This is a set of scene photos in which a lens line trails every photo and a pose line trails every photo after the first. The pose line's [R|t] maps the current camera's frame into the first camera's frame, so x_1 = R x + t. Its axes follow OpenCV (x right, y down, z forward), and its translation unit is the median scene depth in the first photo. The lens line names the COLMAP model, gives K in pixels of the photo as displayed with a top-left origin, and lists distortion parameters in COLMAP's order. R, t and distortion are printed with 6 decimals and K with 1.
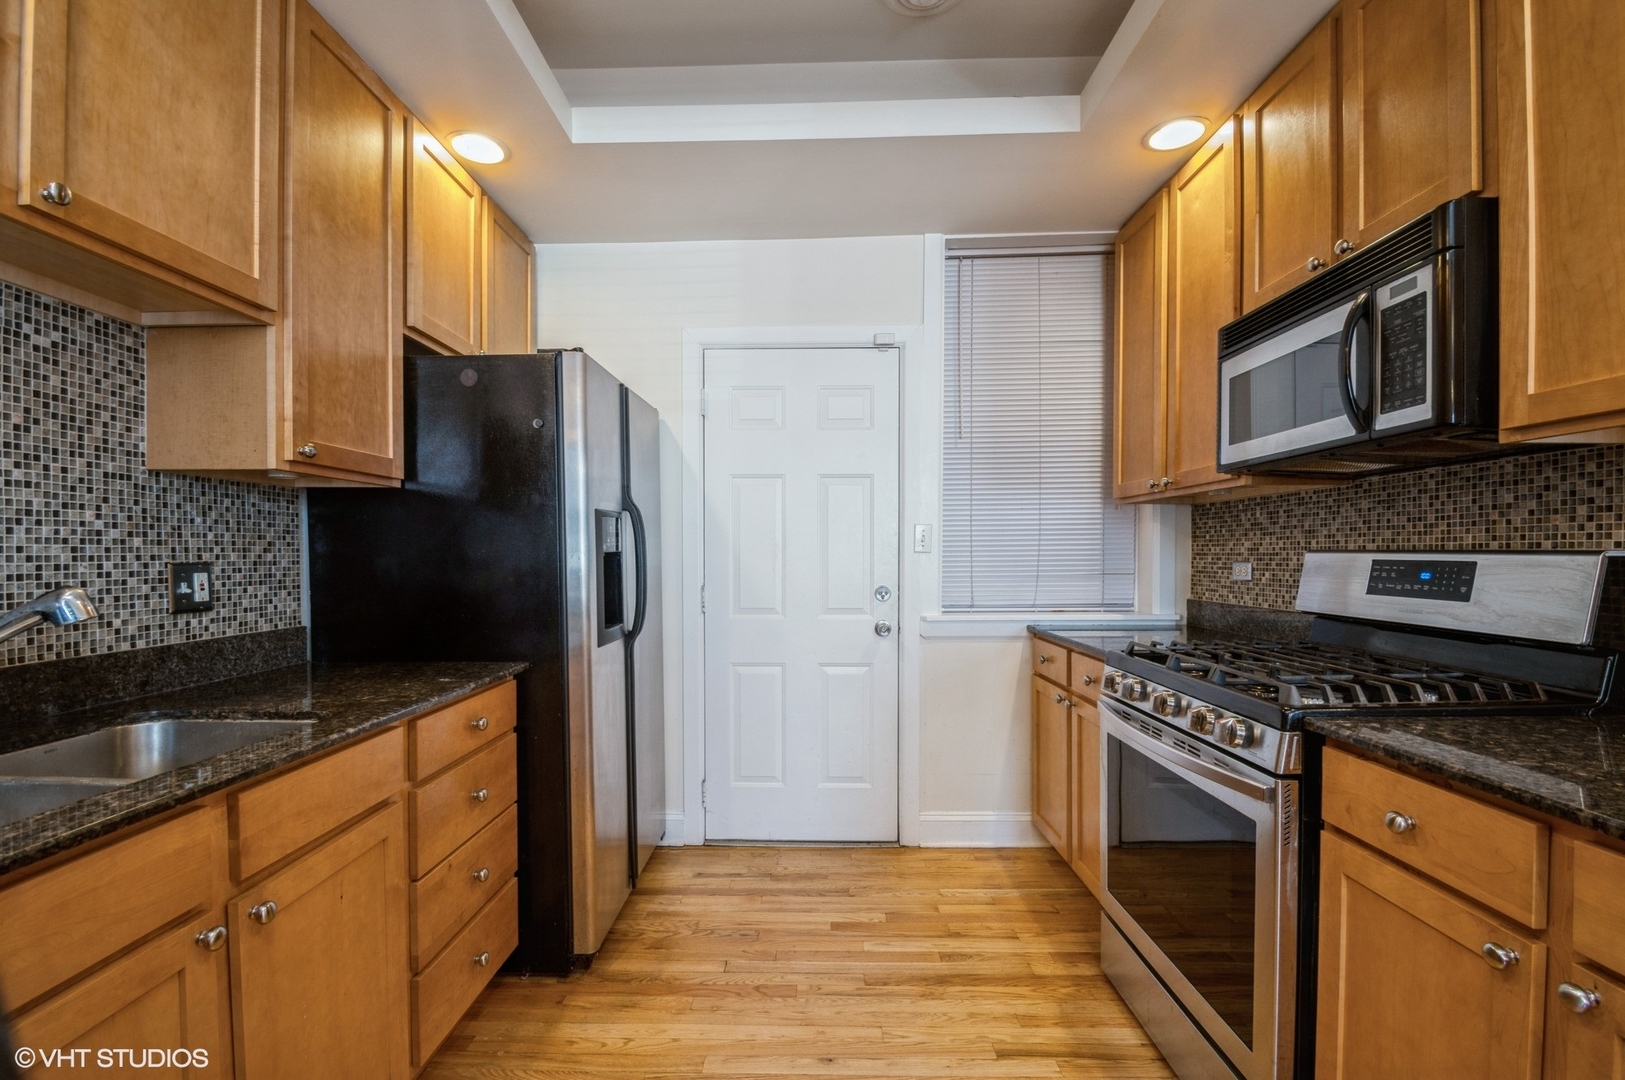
lens RADIAL K [[722.4, 0, 795.4], [0, 722.4, 561.3], [0, 0, 1]] dist [0.011325, -0.015201]
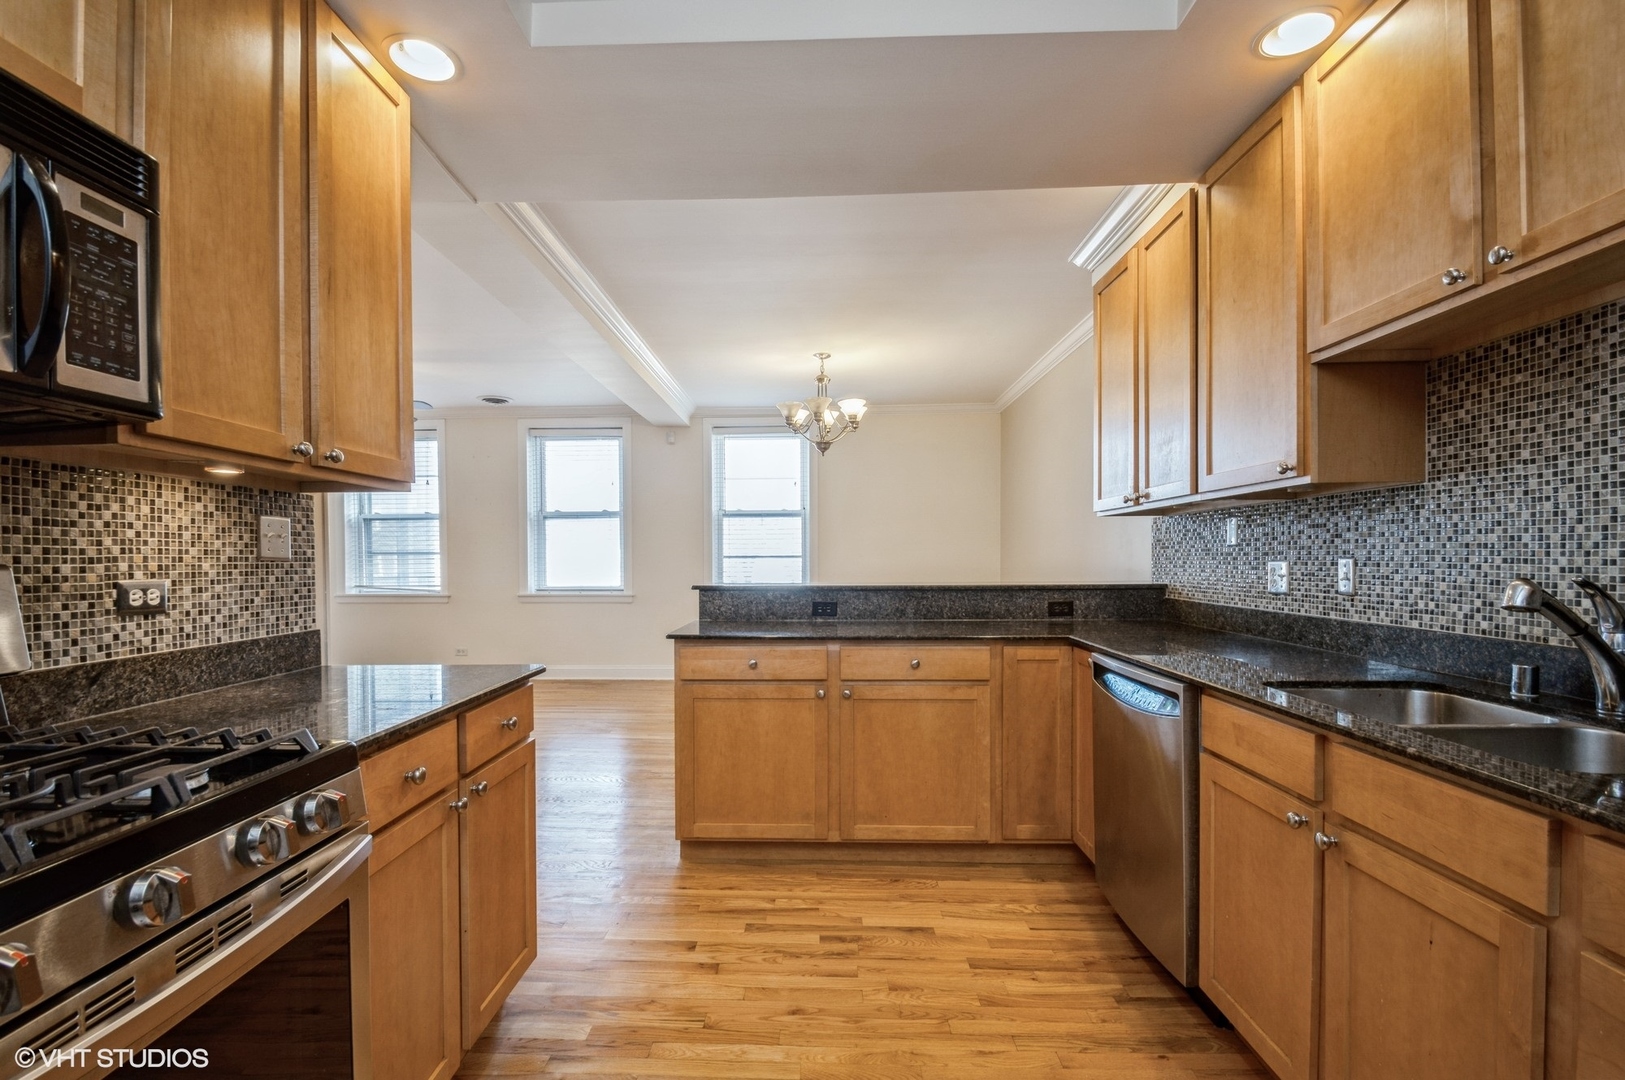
lens RADIAL K [[729.6, 0, 799.1], [0, 729.6, 551.2], [0, 0, 1]] dist [0.010722, -0.015191]
pose [[-0.999945, 0.010323, 0.001638, 0.096808], [0.010328, 0.999943, 0.002526, -0.015519], [-0.001611, 0.002543, -0.999995, 1.369710]]
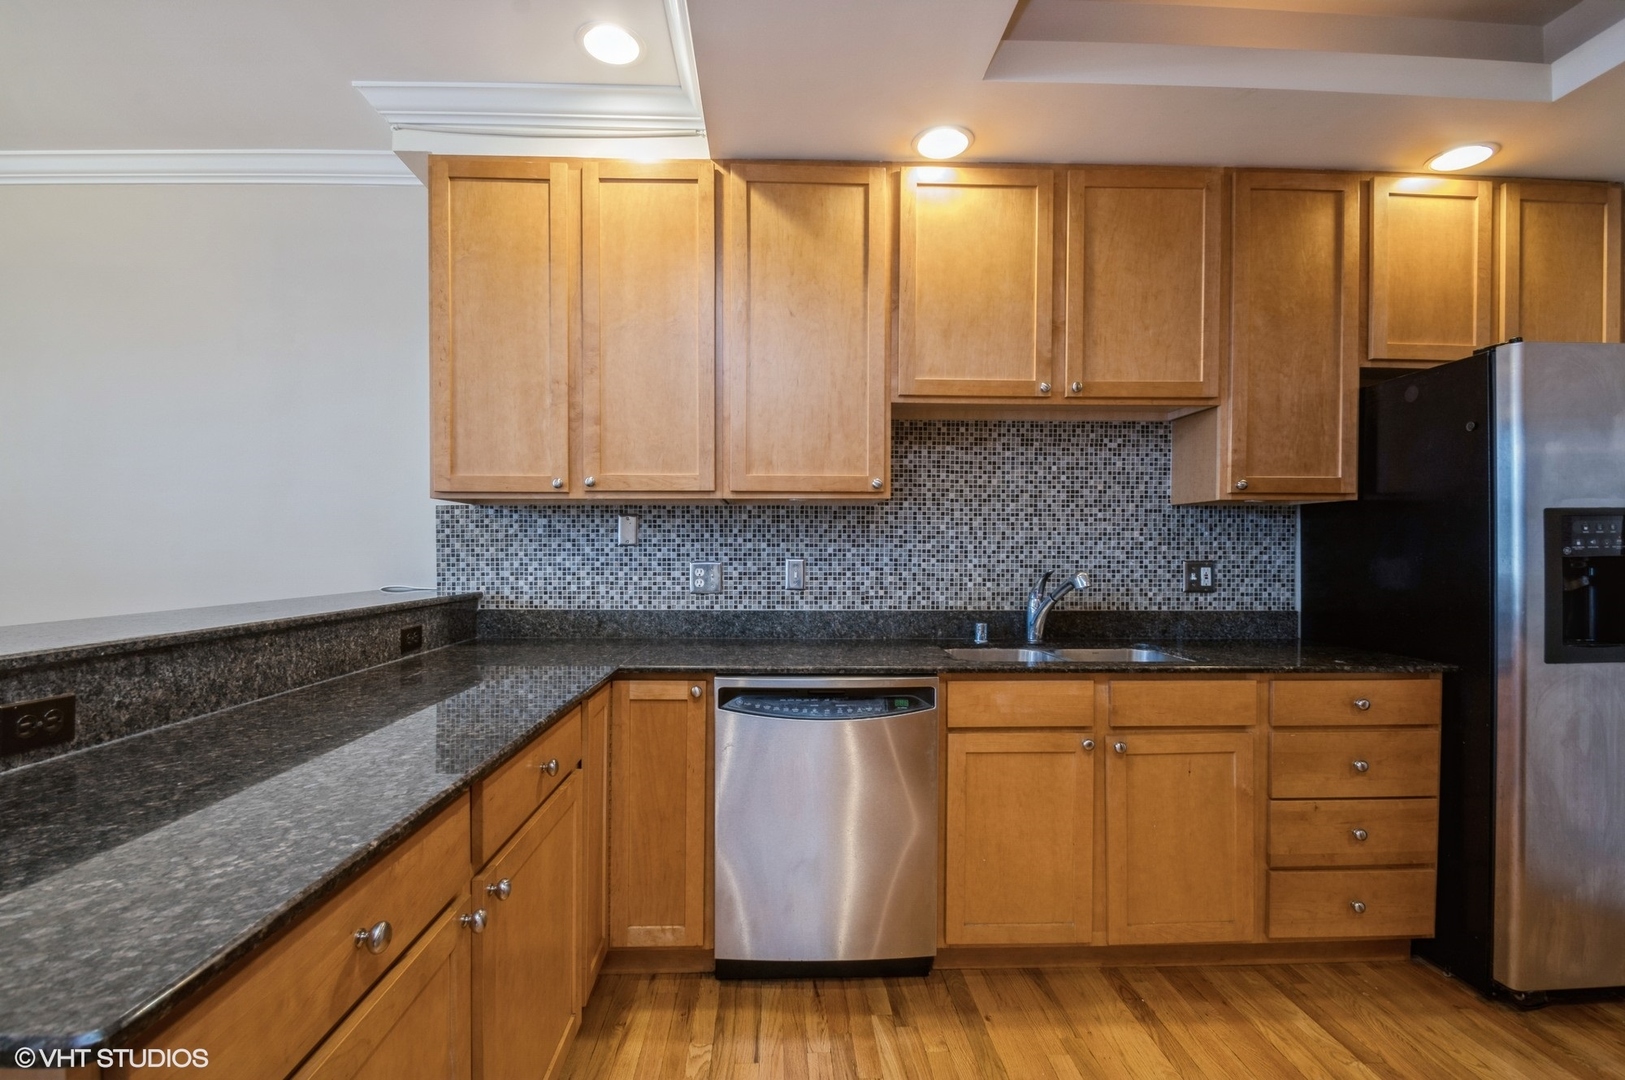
lens RADIAL K [[716.8, 0, 797.2], [0, 716.8, 555.5], [0, 0, 1]] dist [0.010124, -0.014293]
pose [[0.066834, 0.009806, -0.997716, 0.647096], [-0.013703, 0.999866, 0.008909, -0.011463], [0.997670, 0.013076, 0.066959, 0.016956]]
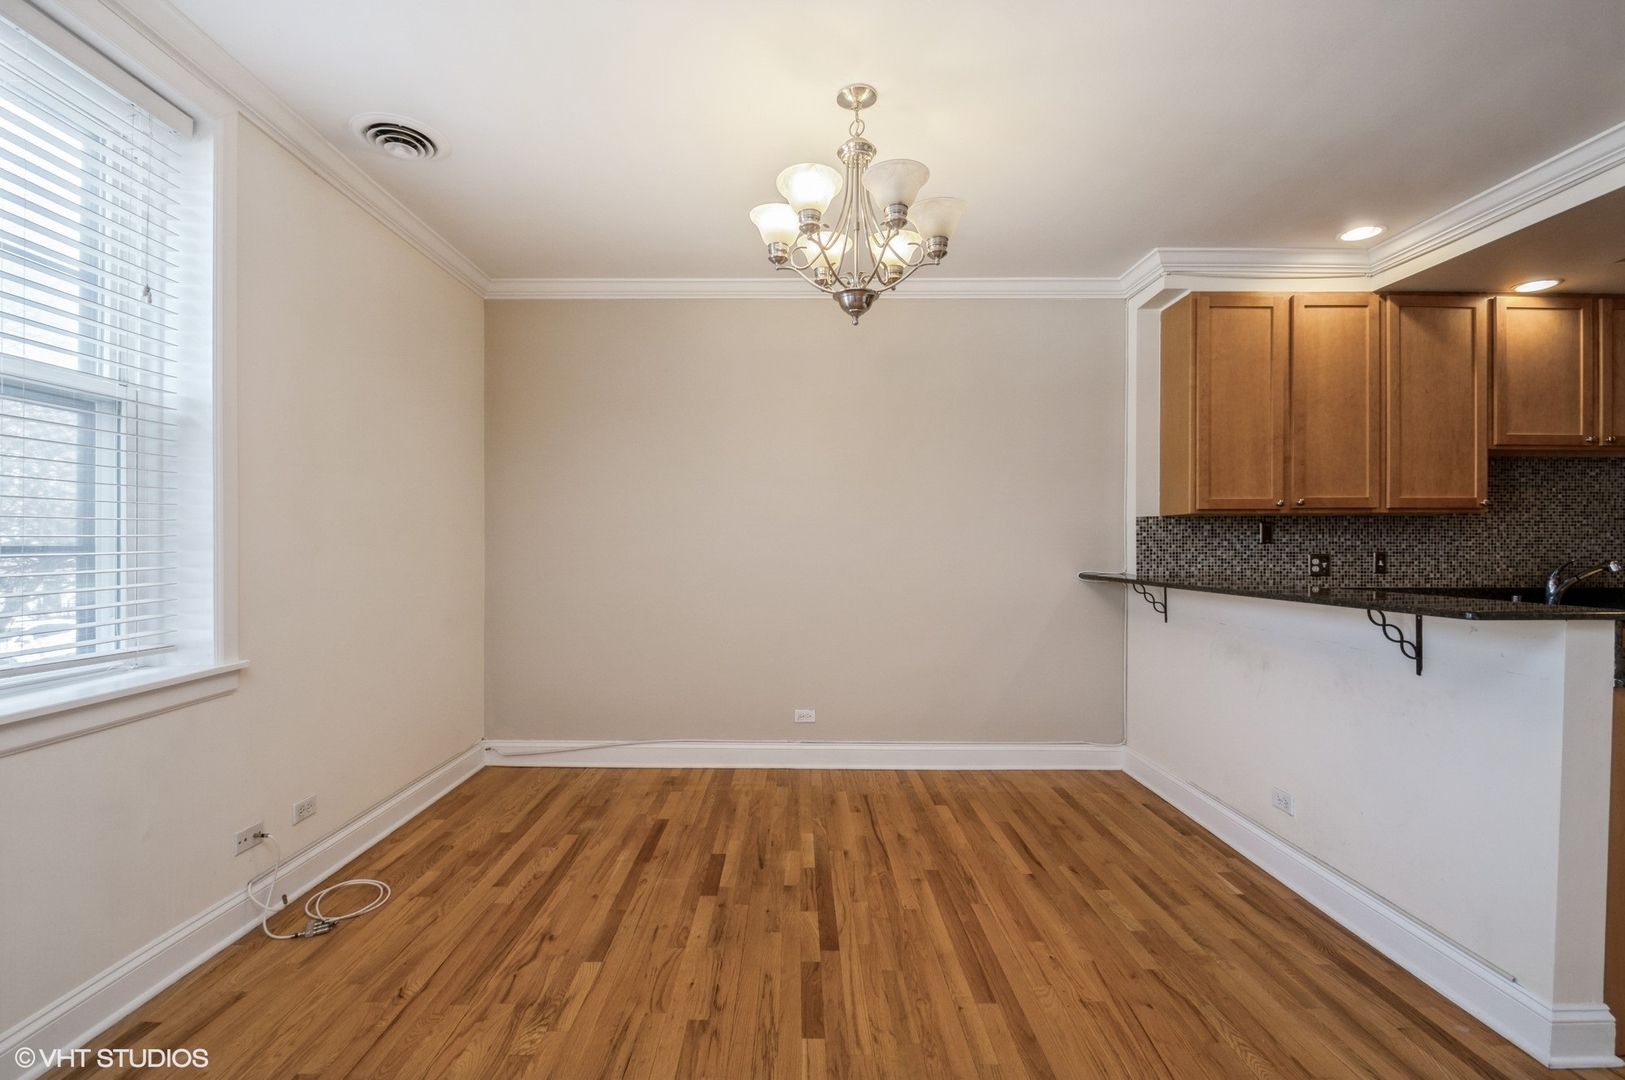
lens RADIAL K [[723.3, 0, 799.1], [0, 723.3, 549.9], [0, 0, 1]] dist [0.021147, -0.021029]
pose [[0.033966, 0.009557, -0.999377, 1.299273], [-0.011381, 0.999893, 0.009176, 0.001666], [0.999358, 0.011062, 0.034071, -1.718828]]
